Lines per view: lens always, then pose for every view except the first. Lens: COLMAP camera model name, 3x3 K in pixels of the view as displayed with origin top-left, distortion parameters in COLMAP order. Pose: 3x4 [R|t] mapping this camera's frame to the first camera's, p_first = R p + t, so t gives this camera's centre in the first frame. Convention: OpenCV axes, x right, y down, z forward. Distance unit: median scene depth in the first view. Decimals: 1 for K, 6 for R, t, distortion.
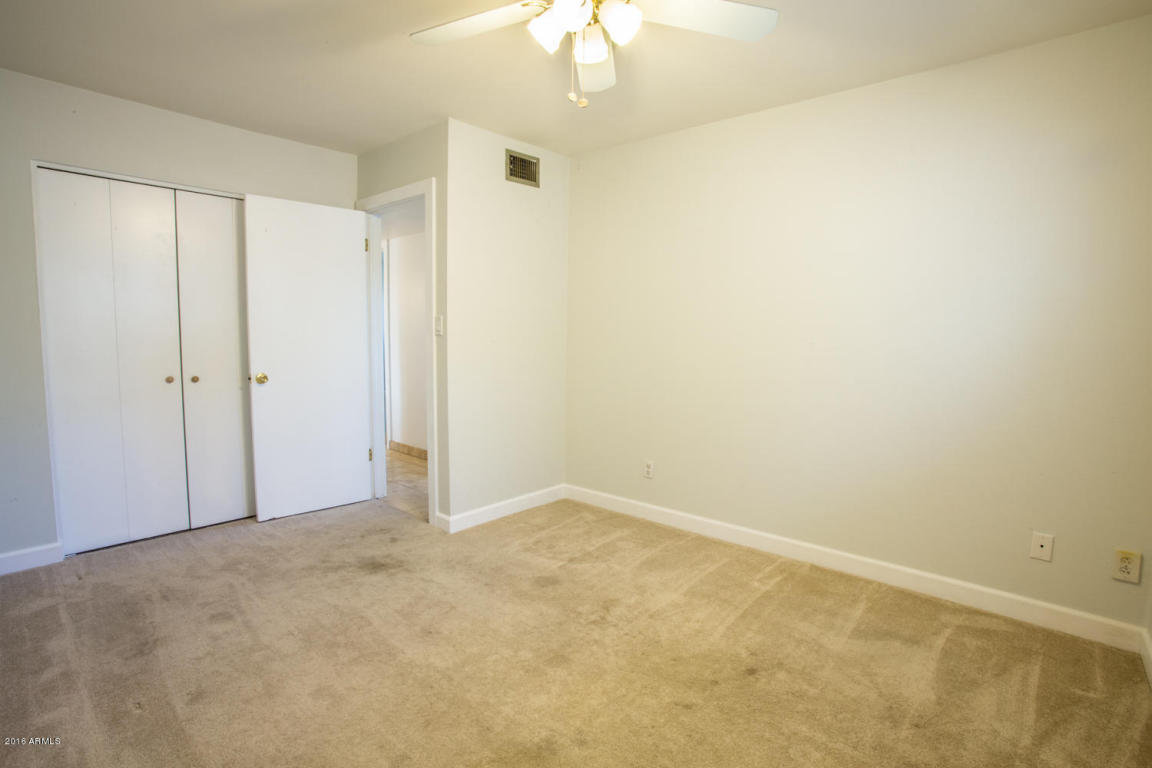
lens RADIAL K [[551.7, 0, 555.3], [0, 551.7, 381.0], [0, 0, 1]] dist [-0.028406, 0.000320]
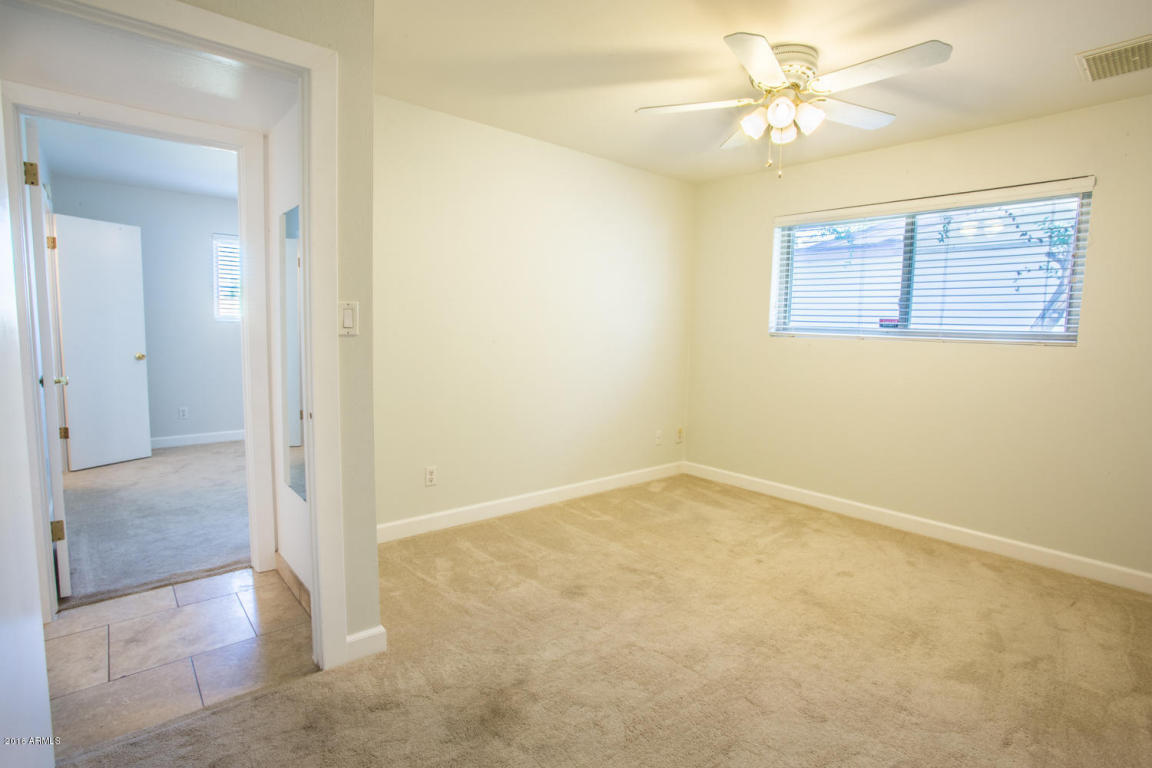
lens RADIAL K [[578.3, 0, 580.0], [0, 578.3, 383.1], [0, 0, 1]] dist [-0.027380, 0.000351]
pose [[0.116588, -0.110200, 0.987048, -0.939587], [0.061924, 0.992698, 0.103516, -0.096532], [-0.991248, 0.049053, 0.122560, 0.830572]]
